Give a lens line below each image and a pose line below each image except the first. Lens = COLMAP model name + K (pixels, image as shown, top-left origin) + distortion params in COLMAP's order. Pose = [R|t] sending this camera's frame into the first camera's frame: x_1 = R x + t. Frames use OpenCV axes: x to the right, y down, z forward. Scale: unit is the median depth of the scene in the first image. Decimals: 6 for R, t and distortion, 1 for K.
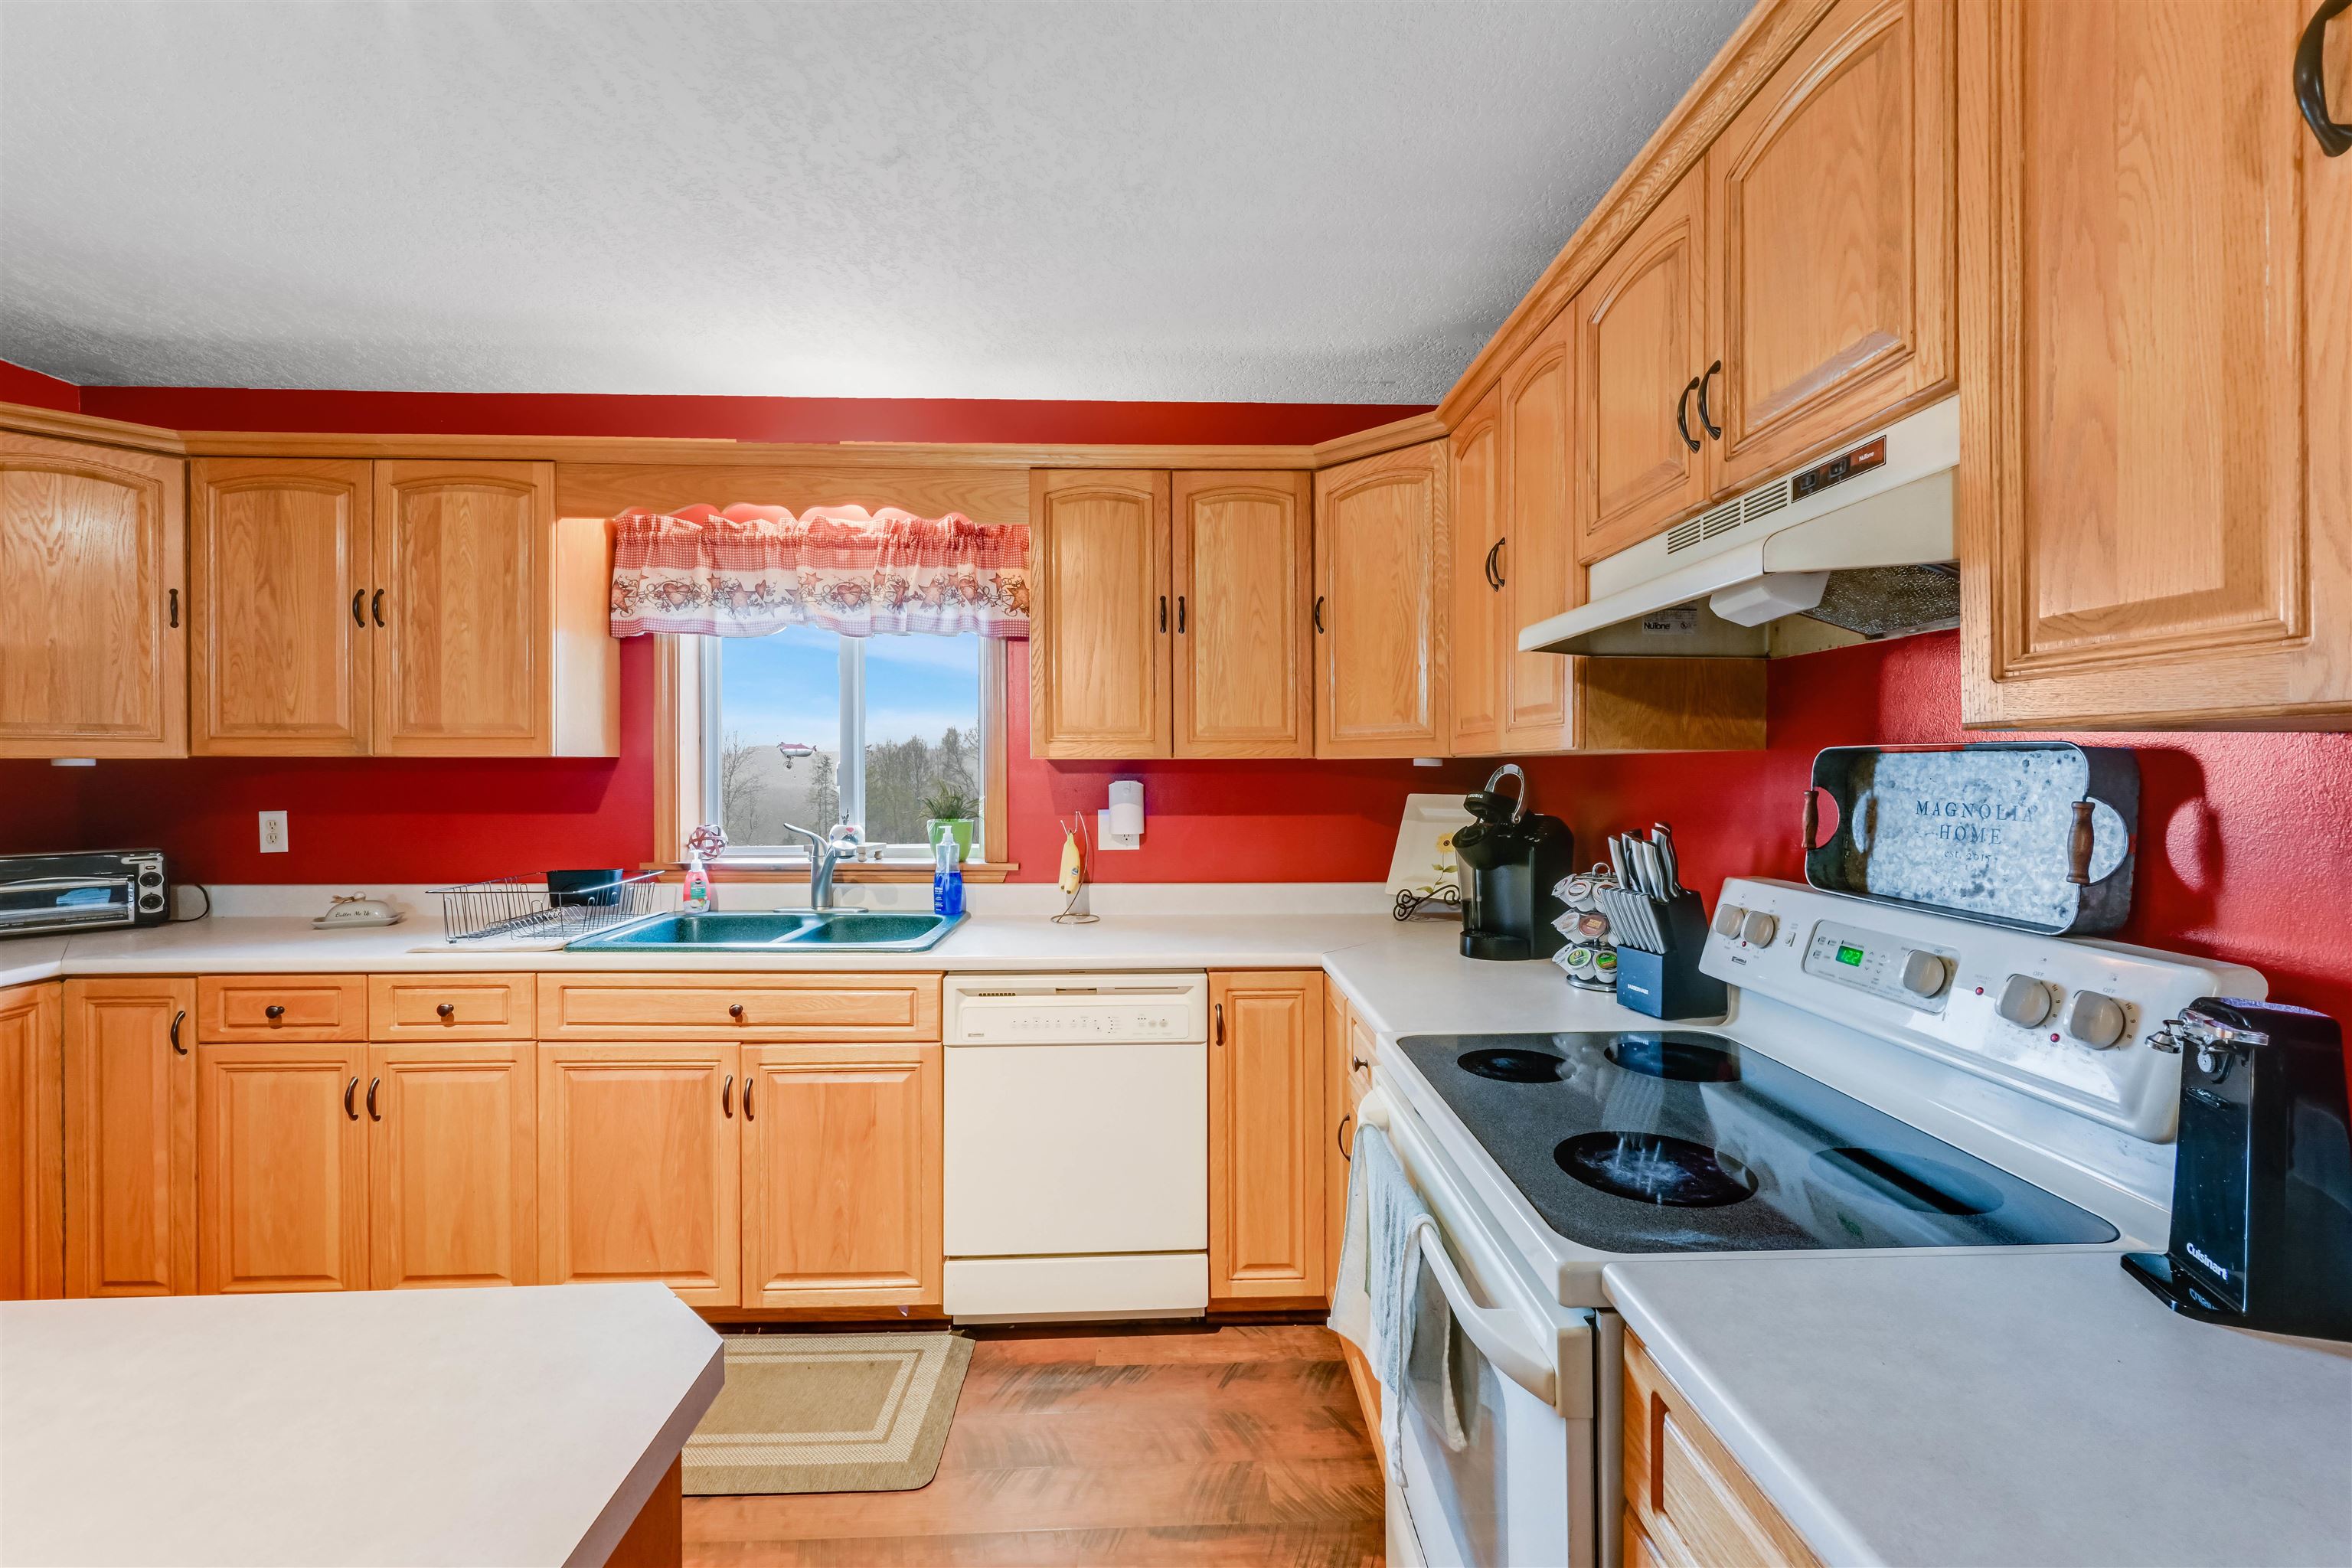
lens RADIAL K [[984.6, 0, 1197.0], [0, 984.6, 765.1], [0, 0, 1]] dist [-0.000315, -0.000713]
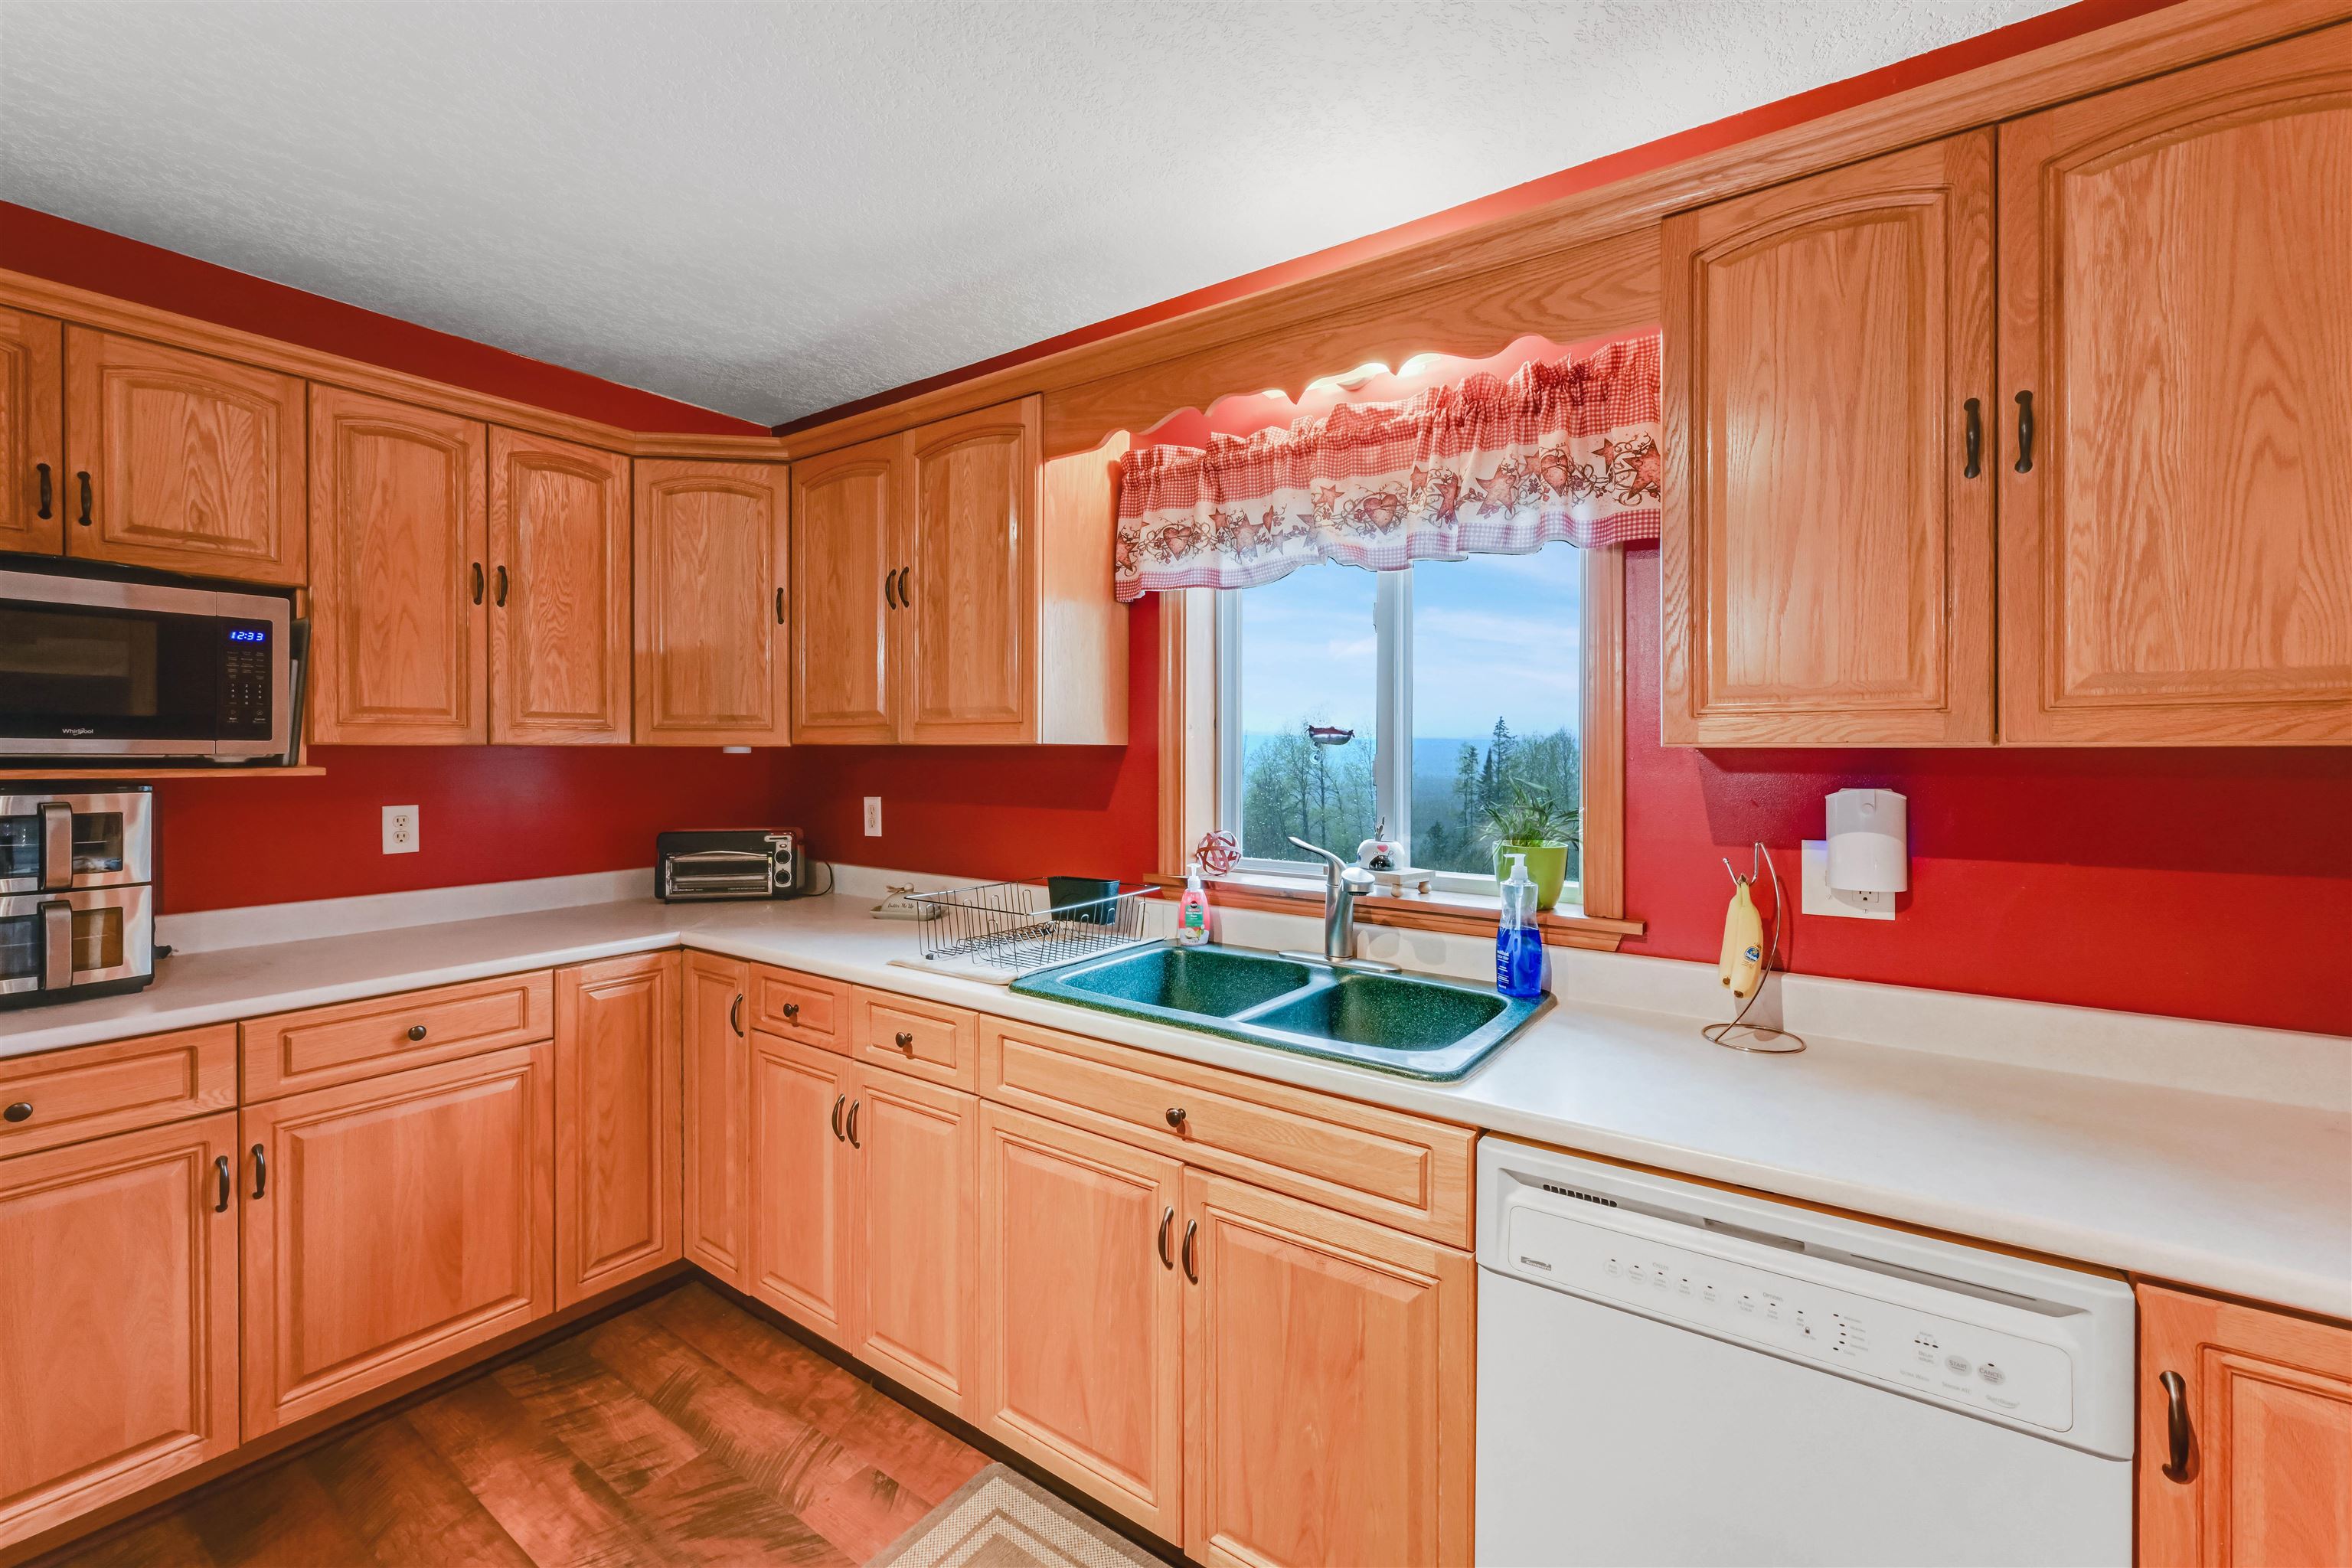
lens RADIAL K [[984.6, 0, 1169.2], [0, 984.6, 755.9], [0, 0, 1]] dist [-0.000315, -0.000713]
pose [[0.790098, 0.005059, -0.612960, -0.049958], [-0.005088, 0.999986, 0.001694, -0.000512], [0.612960, 0.001780, 0.790112, 0.407175]]
